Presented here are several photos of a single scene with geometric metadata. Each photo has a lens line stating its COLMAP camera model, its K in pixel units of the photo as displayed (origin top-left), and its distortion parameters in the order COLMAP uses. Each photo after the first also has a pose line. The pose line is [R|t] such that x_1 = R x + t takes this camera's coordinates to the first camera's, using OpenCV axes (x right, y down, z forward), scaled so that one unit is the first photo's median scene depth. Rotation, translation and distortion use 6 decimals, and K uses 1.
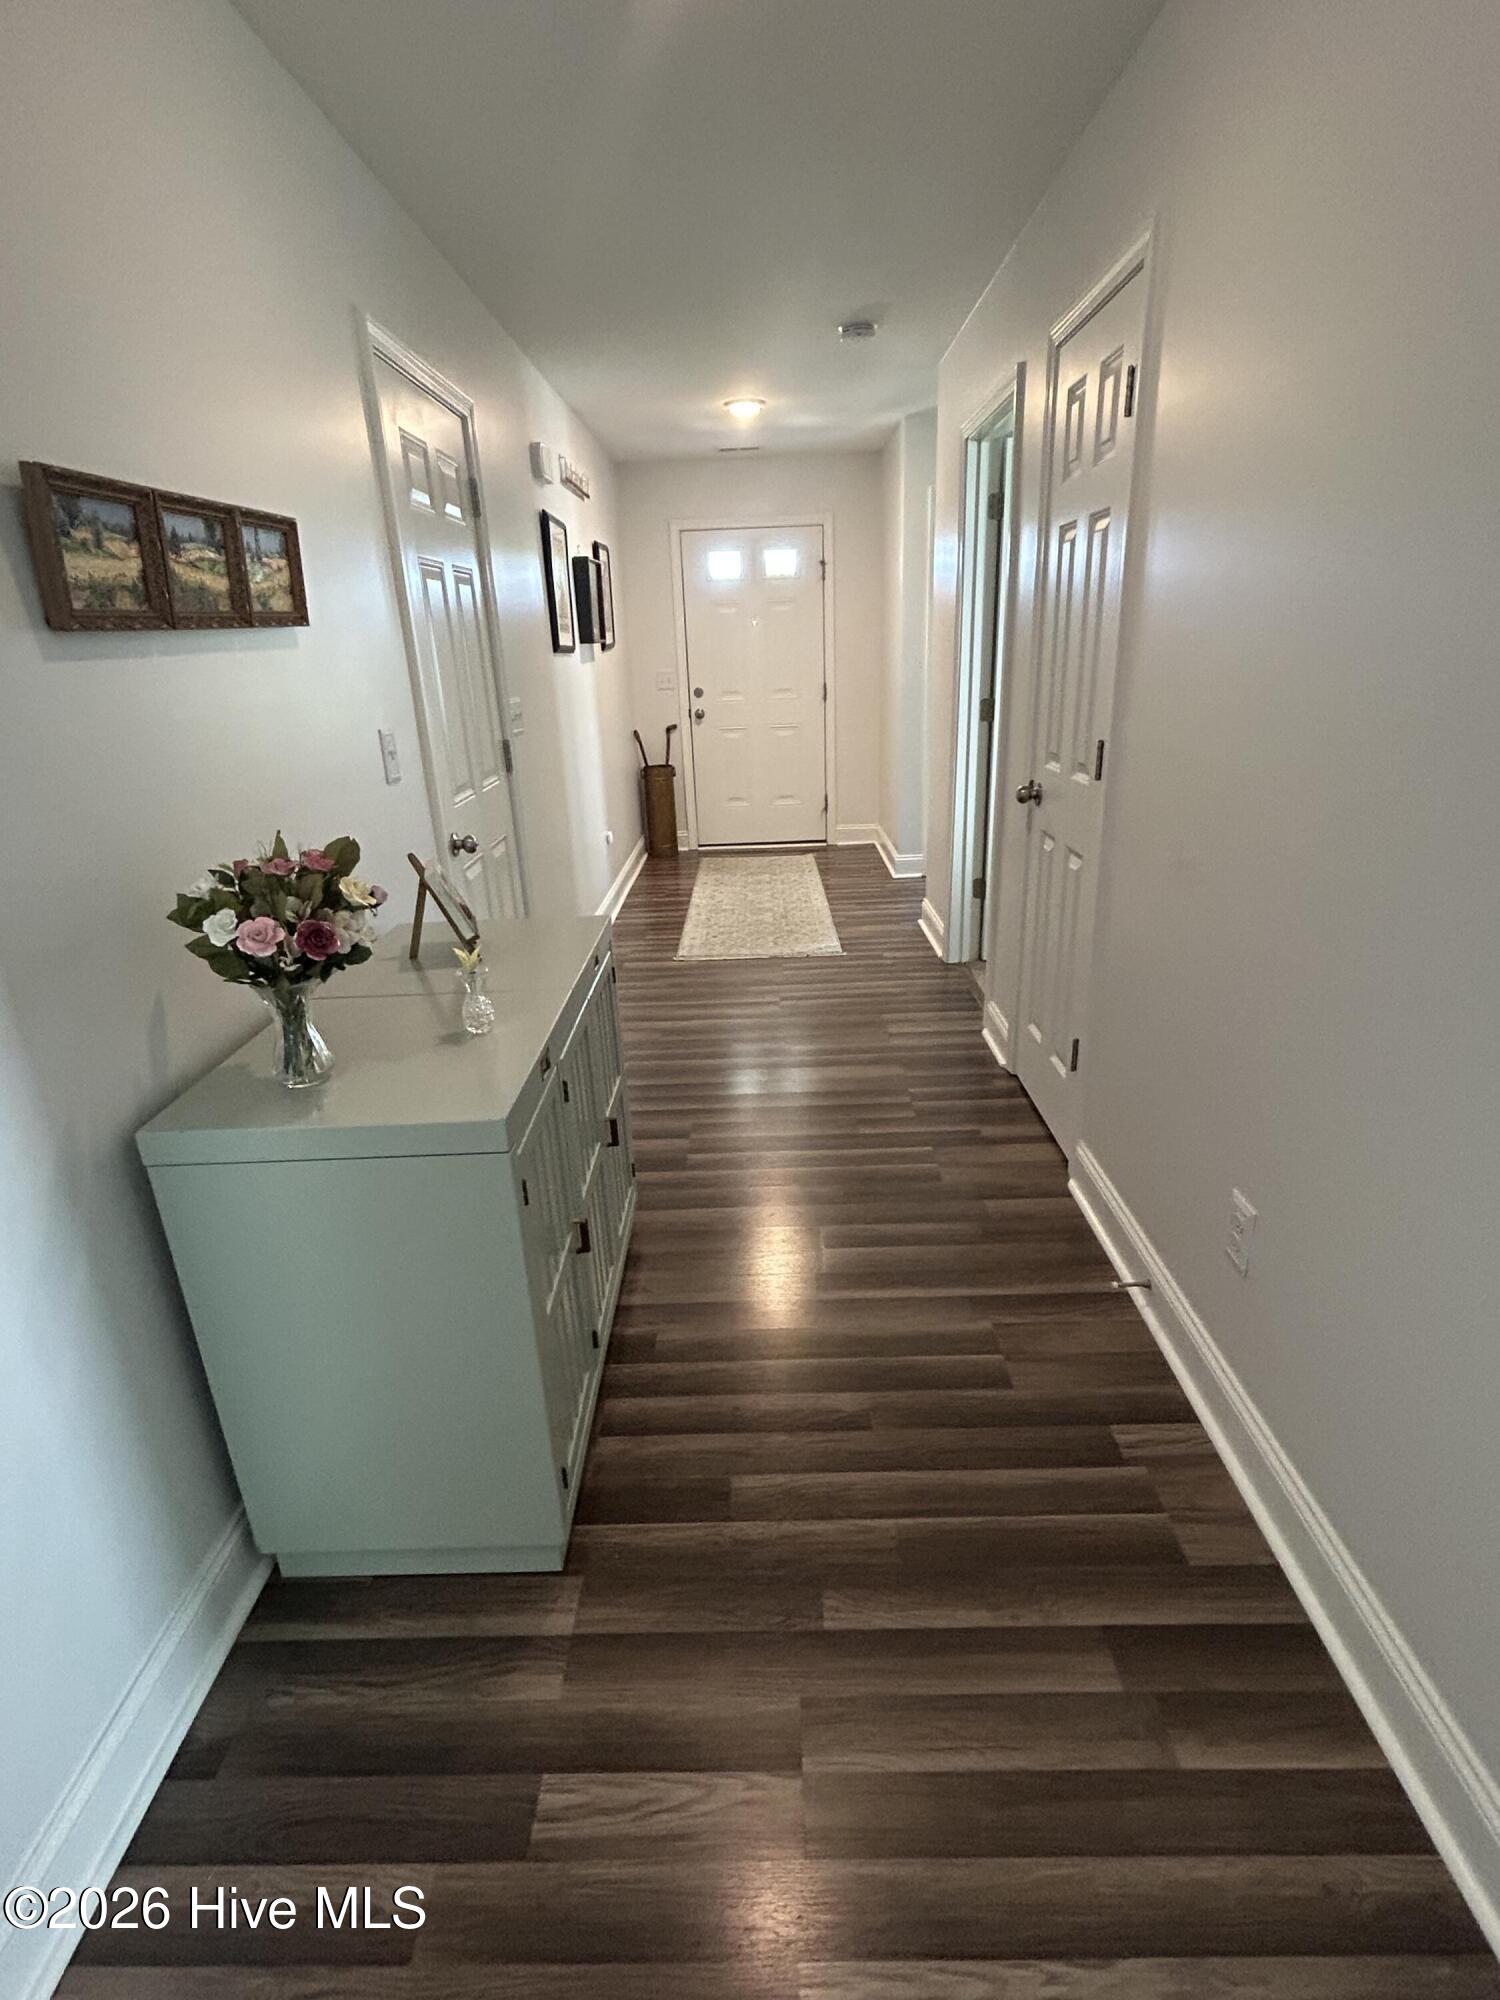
lens RADIAL K [[956.6, 0, 748.9], [0, 956.6, 991.7], [0, 0, 1]] dist [-0.001465, -0.000006]
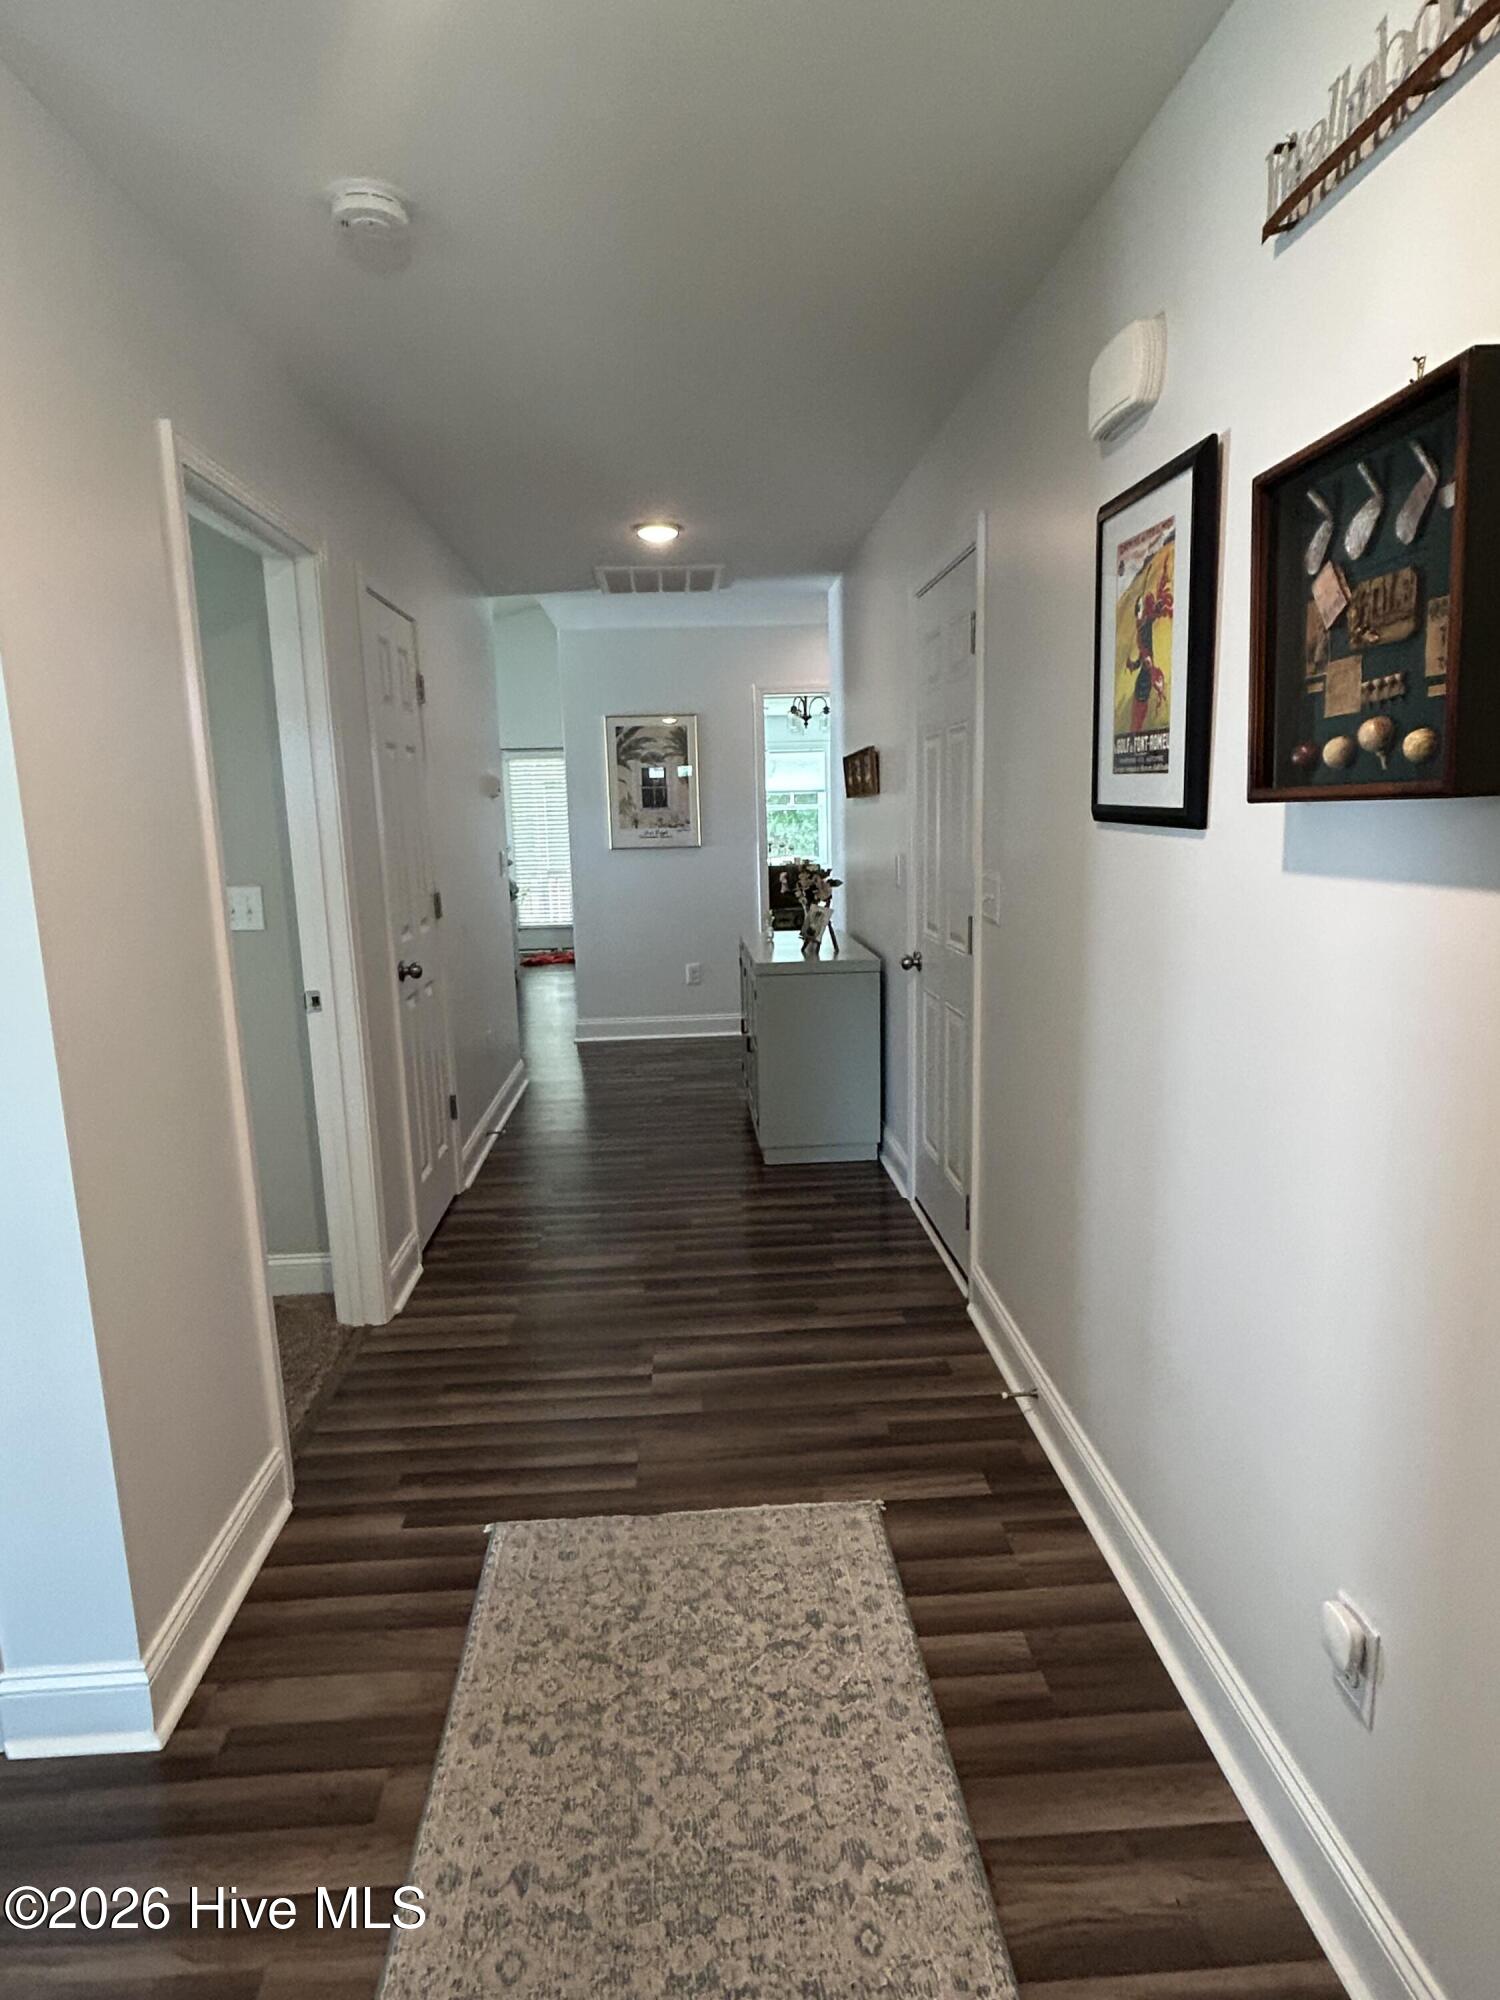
lens RADIAL K [[1098.1, 0, 746.2], [0, 1098.1, 997.6], [0, 0, 1]] dist [0.002487, 0.000157]
pose [[-0.995311, 0.075625, -0.060314, -0.003614], [0.035331, 0.864658, 0.501117, -0.512584], [0.090048, 0.496636, -0.863275, 1.381157]]
